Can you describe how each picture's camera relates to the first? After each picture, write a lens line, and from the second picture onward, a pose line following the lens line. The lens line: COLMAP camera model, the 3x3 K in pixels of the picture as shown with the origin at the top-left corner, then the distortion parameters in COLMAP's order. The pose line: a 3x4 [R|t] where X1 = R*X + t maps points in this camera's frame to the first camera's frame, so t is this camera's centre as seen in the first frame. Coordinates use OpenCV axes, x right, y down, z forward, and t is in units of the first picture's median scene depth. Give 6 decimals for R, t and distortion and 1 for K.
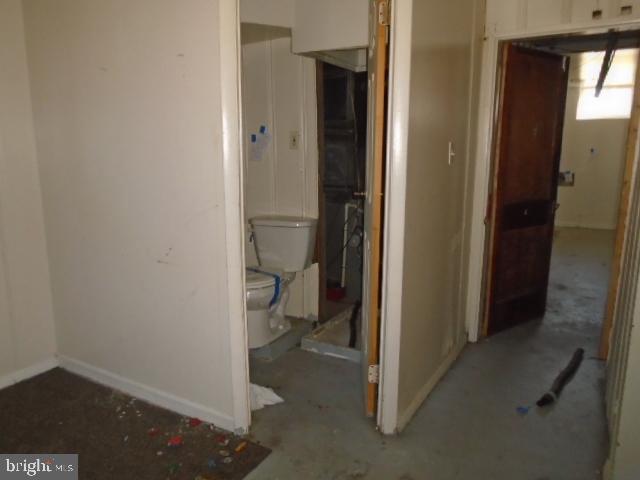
lens RADIAL K [[488.6, 0, 320.0], [0, 488.6, 240.0], [0, 0, 1]] dist [-0.004863, -0.003178]
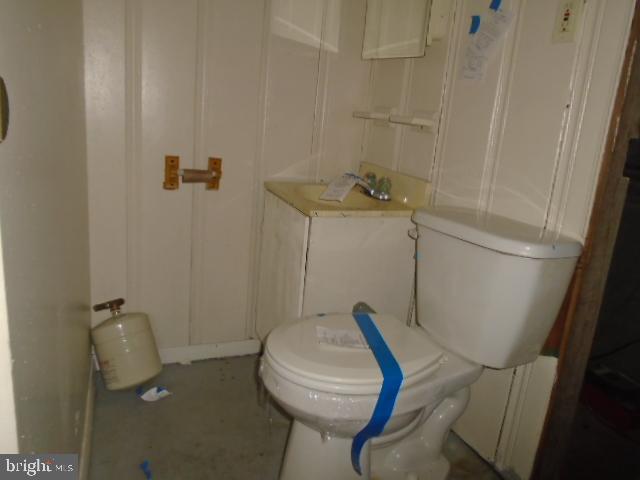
lens RADIAL K [[488.6, 0, 320.0], [0, 488.6, 240.0], [0, 0, 1]] dist [-0.004863, -0.003178]
pose [[0.764723, 0.227012, -0.603046, 0.060306], [-0.201016, 0.973227, 0.111456, -0.046137], [0.612202, 0.035989, 0.789882, 0.594426]]
